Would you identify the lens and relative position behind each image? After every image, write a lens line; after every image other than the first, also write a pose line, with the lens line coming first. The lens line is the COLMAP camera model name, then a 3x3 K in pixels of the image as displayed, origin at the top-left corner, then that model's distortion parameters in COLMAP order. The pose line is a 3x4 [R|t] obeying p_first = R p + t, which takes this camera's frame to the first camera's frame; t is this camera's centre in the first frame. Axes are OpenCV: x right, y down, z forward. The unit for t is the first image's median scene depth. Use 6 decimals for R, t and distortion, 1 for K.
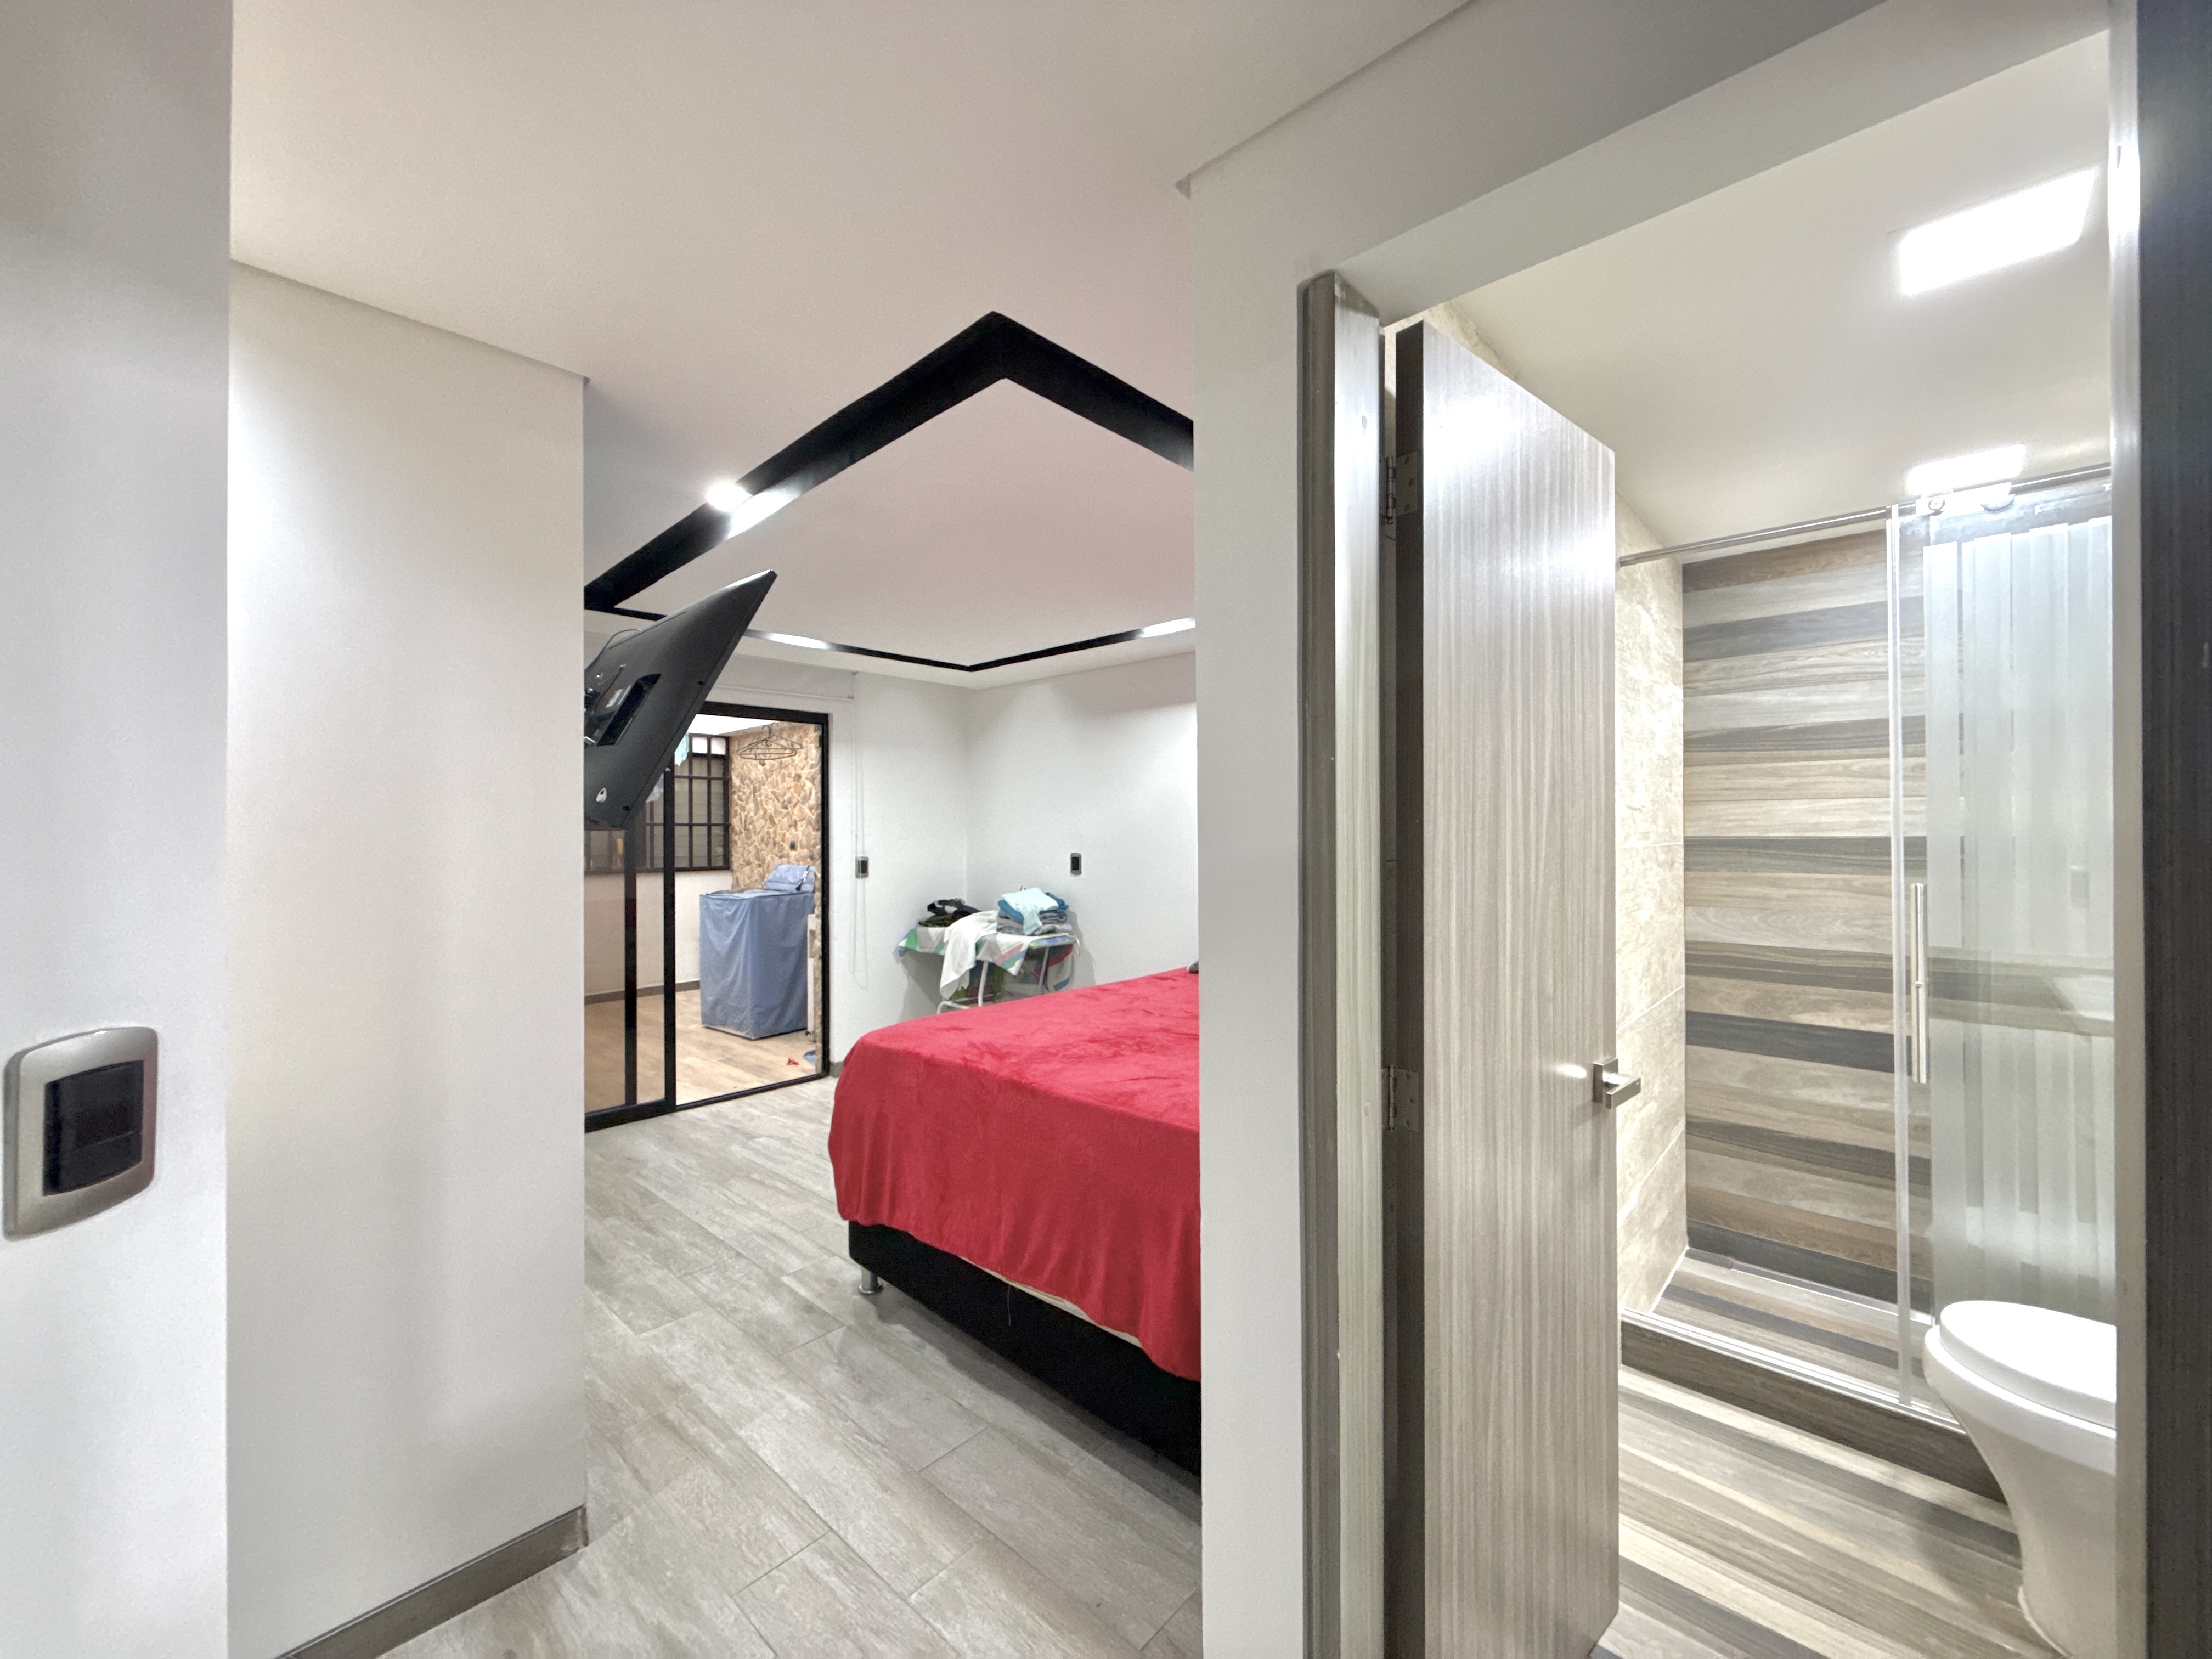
lens RADIAL K [[880.1, 0, 1099.5], [0, 880.1, 828.2], [0, 0, 1]] dist [-0.004275, 0.001675]
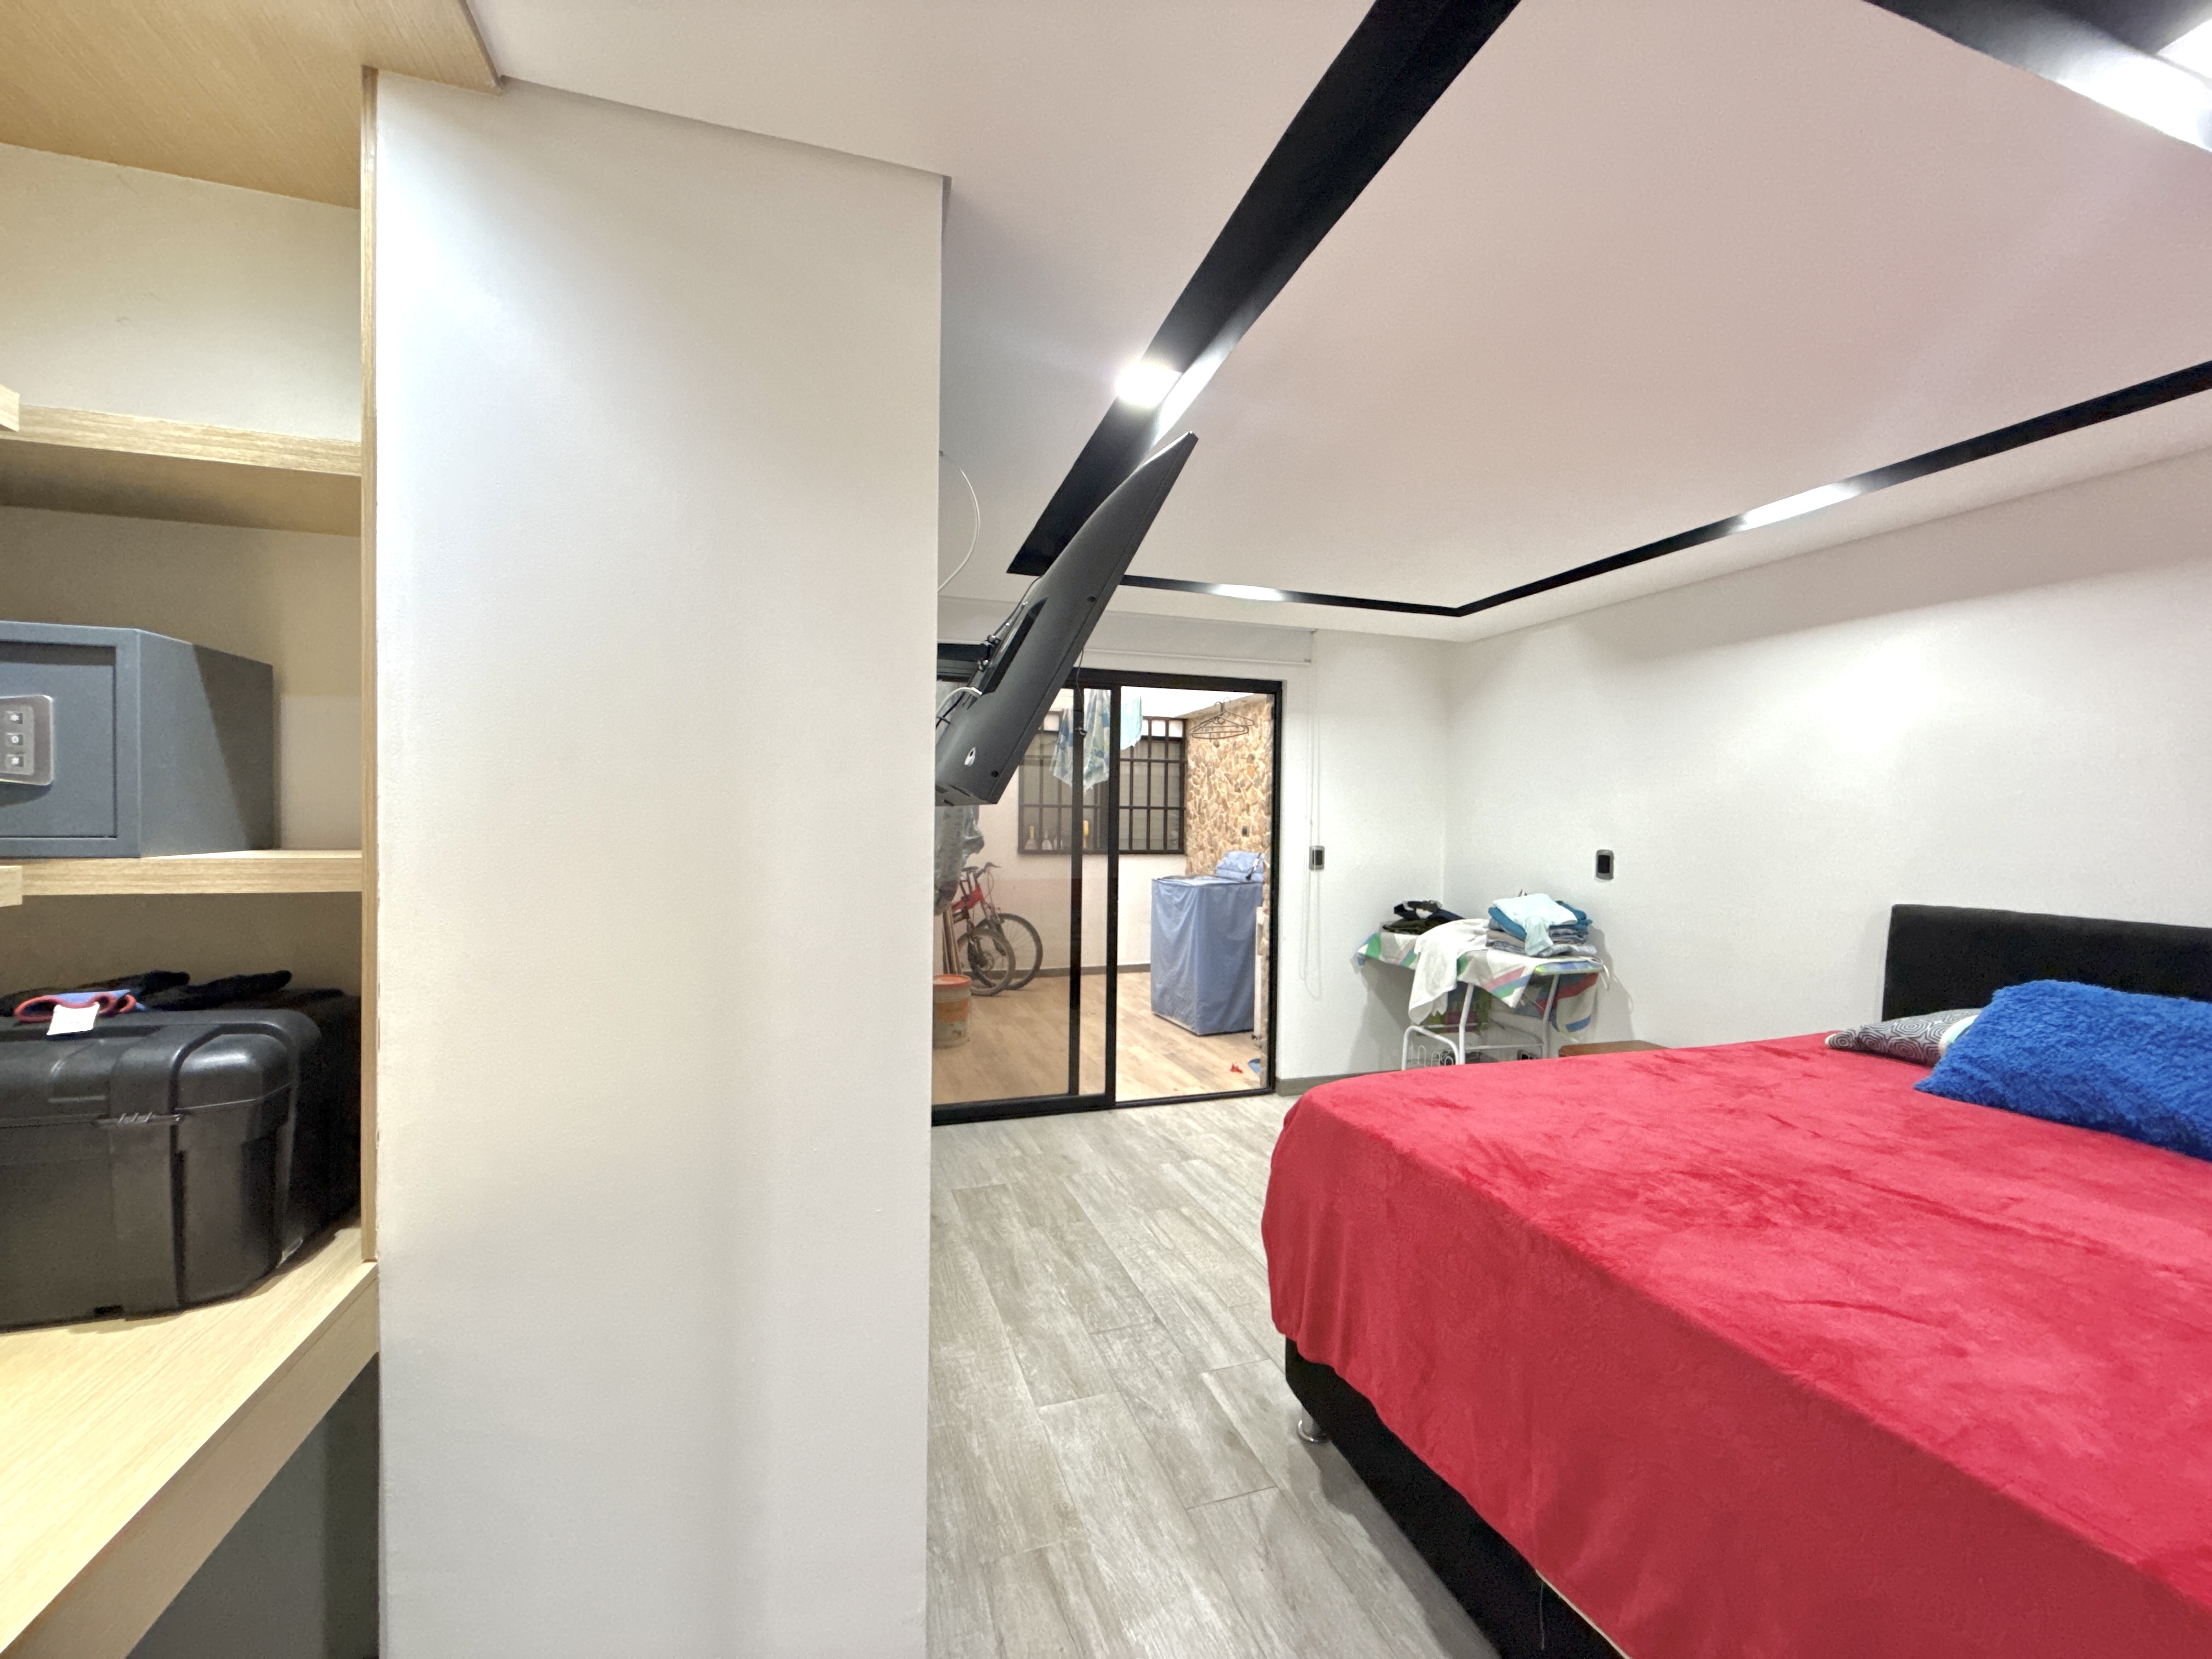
lens RADIAL K [[880.1, 0, 1097.0], [0, 880.1, 823.5], [0, 0, 1]] dist [-0.004275, 0.001675]
pose [[0.871696, 0.020627, -0.489613, -0.065524], [-0.016342, 0.999782, 0.013025, 0.005830], [0.489774, -0.003352, 0.871843, 0.259287]]
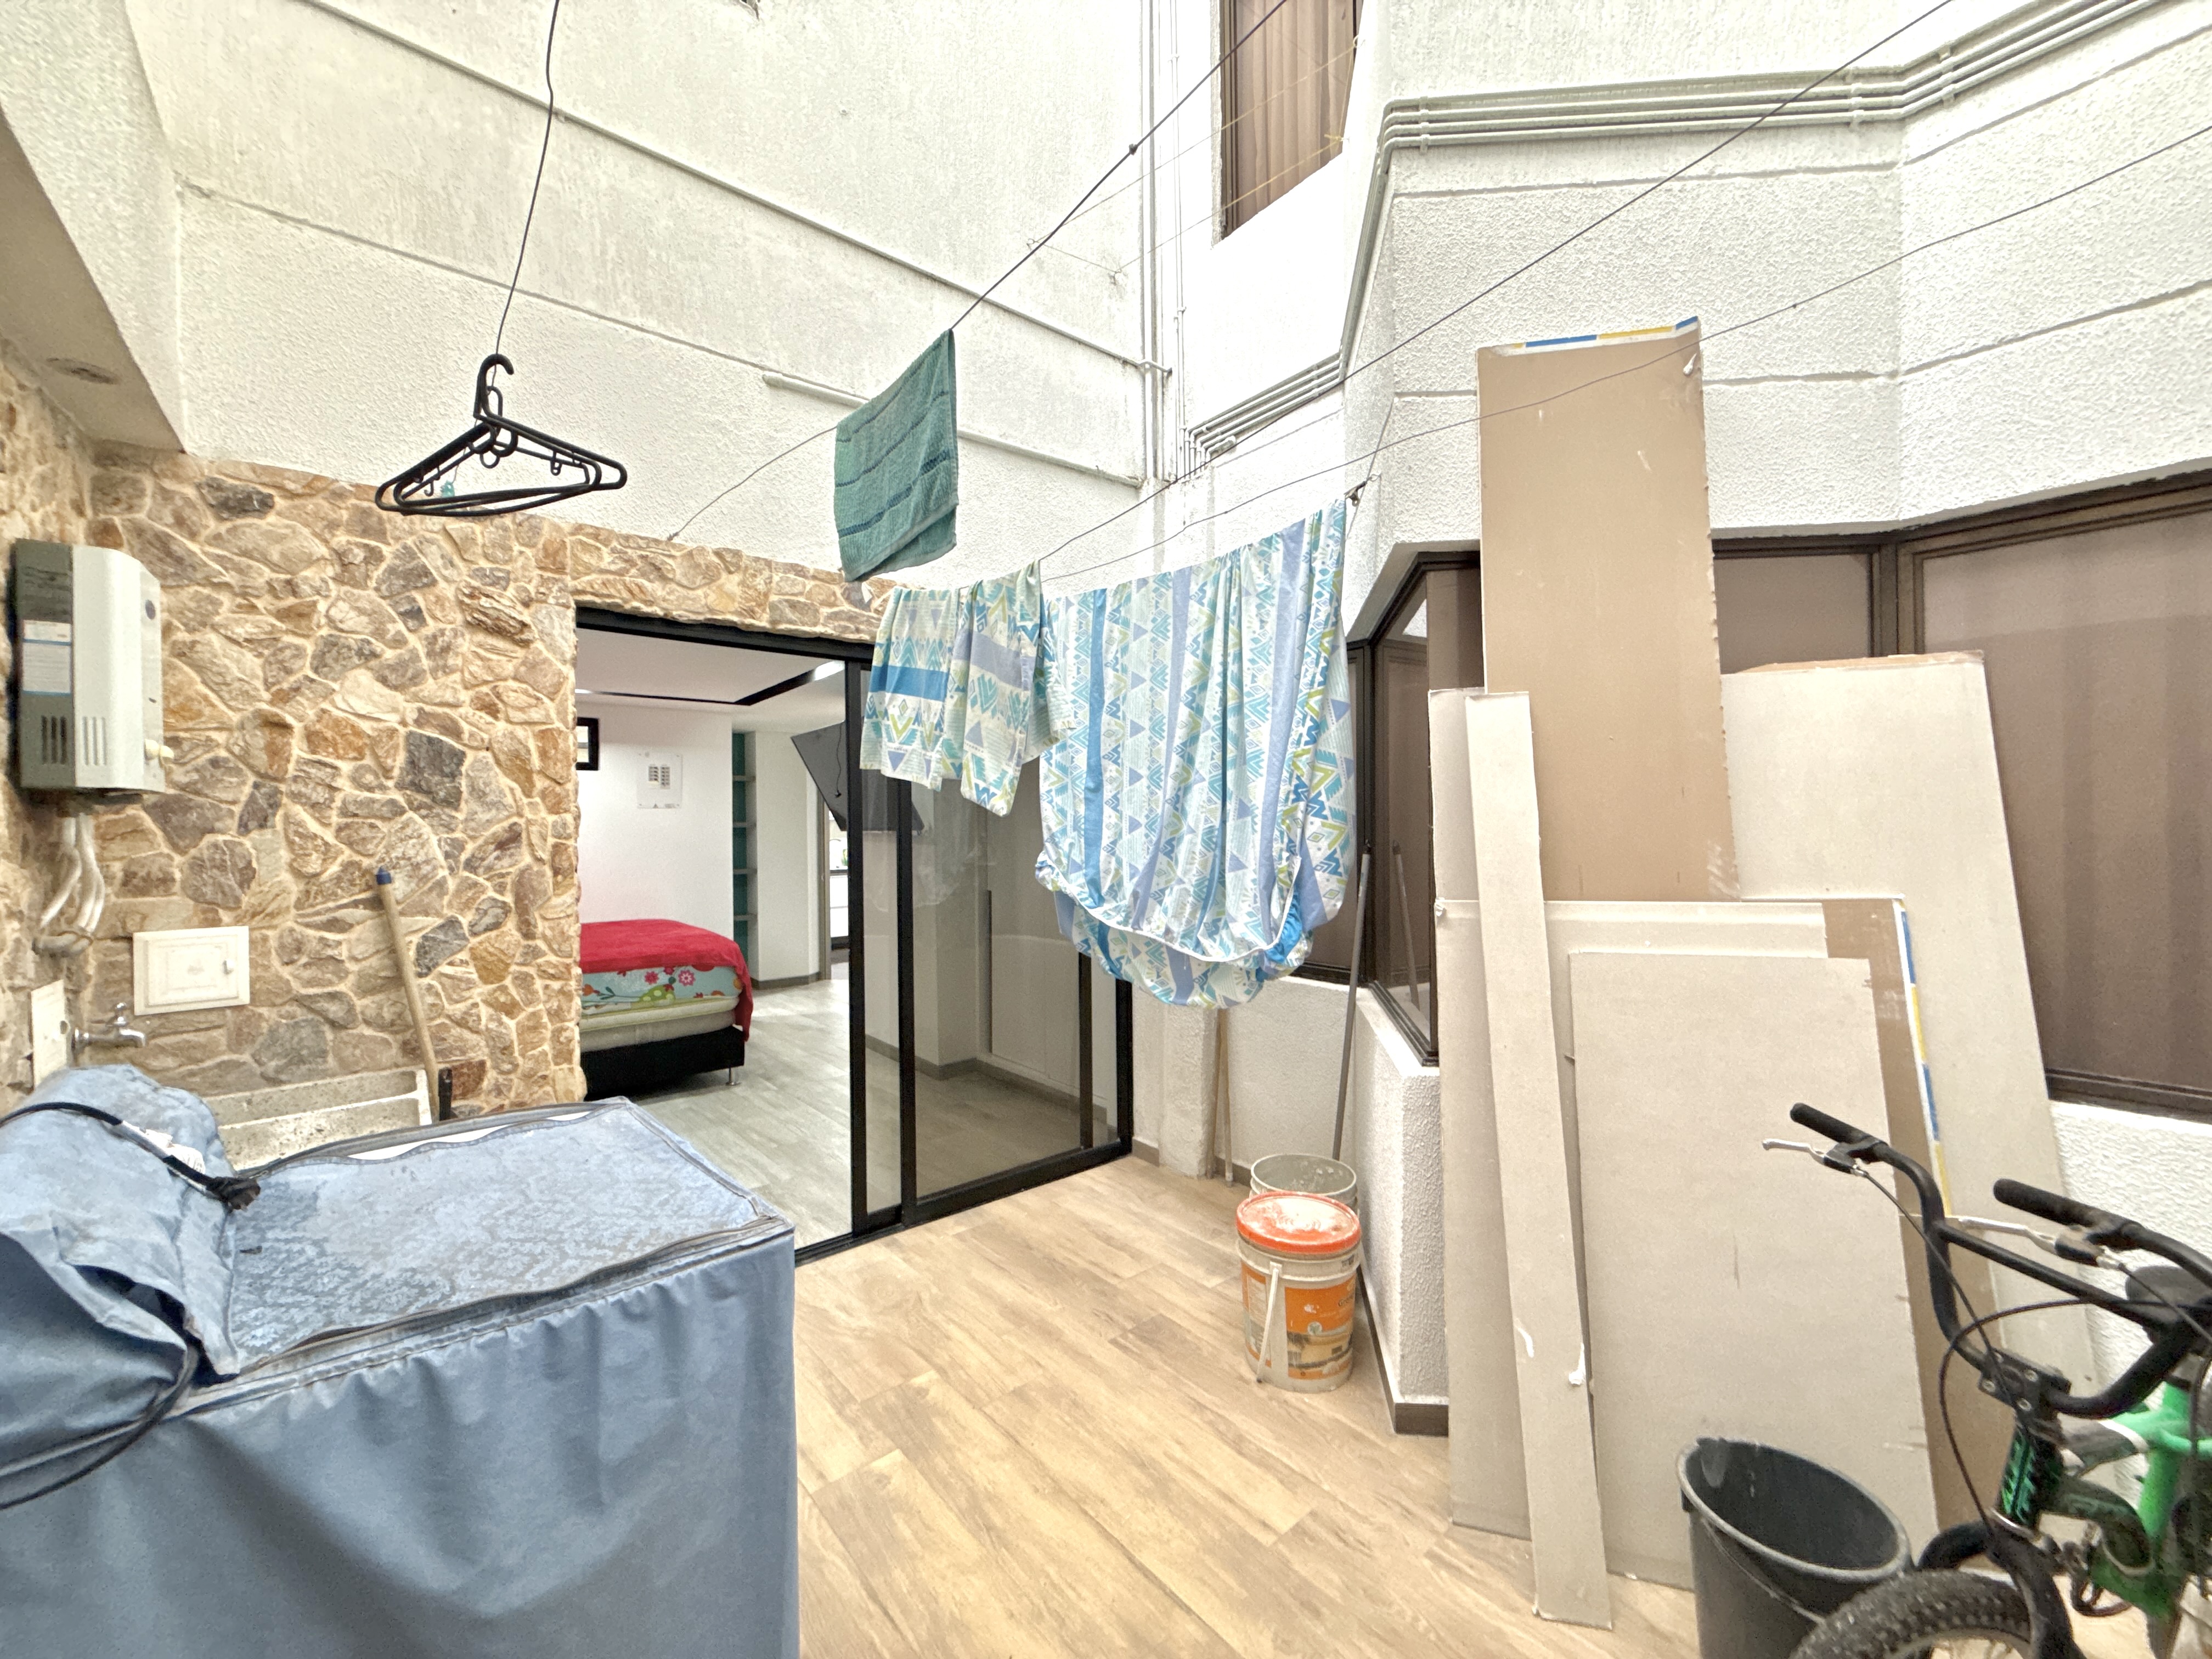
lens RADIAL K [[880.1, 0, 1099.7], [0, 880.1, 821.4], [0, 0, 1]] dist [-0.004275, 0.001675]
pose [[-0.992027, 0.015866, 0.125022, -1.206413], [0.016315, 0.999864, 0.002574, -0.013537], [-0.124964, 0.004593, -0.992151, 2.612671]]
